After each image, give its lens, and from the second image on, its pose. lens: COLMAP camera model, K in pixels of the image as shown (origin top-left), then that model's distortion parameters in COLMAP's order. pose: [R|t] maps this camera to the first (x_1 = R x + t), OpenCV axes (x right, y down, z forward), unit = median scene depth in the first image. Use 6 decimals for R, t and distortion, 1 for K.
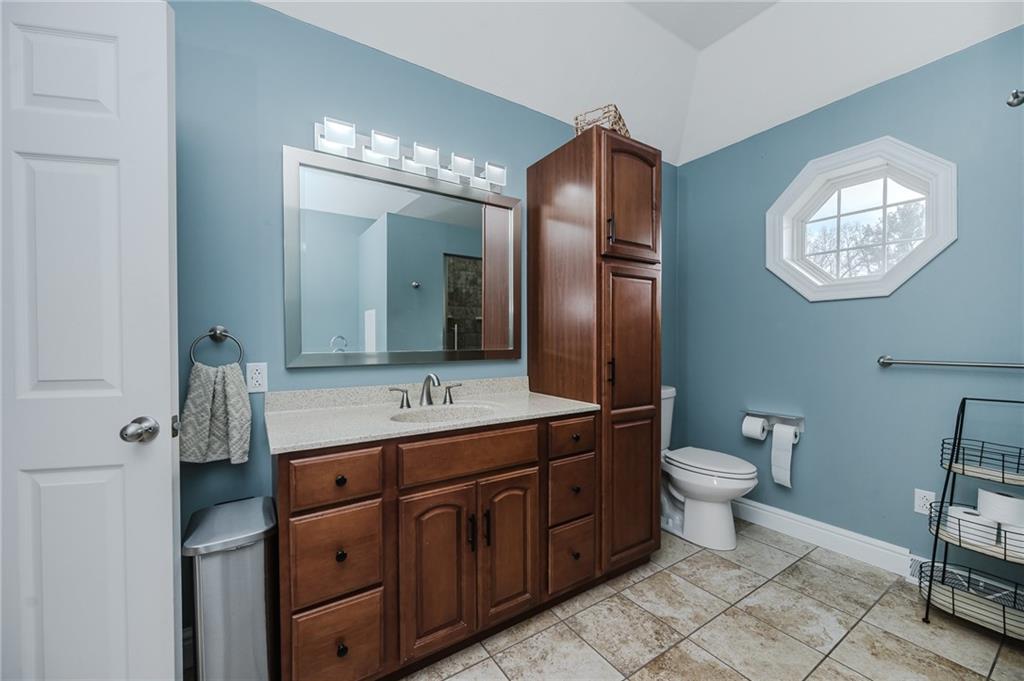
lens RADIAL K [[392.9, 0, 531.4], [0, 392.9, 342.0], [0, 0, 1]] dist [0.000079, 0.000244]
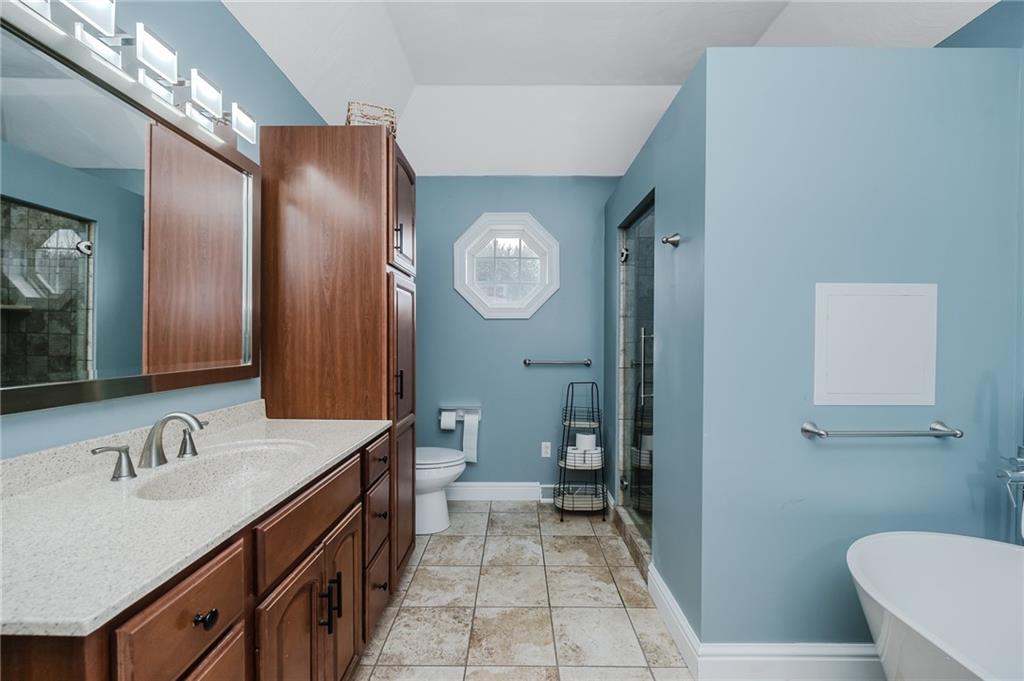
lens RADIAL K [[392.9, 0, 517.9], [0, 392.9, 341.3], [0, 0, 1]] dist [0.000079, 0.000244]
pose [[0.581830, 0.006164, 0.813287, -0.416513], [-0.004881, 0.999980, -0.004086, -0.029418], [-0.813296, -0.001592, 0.581848, 0.185414]]
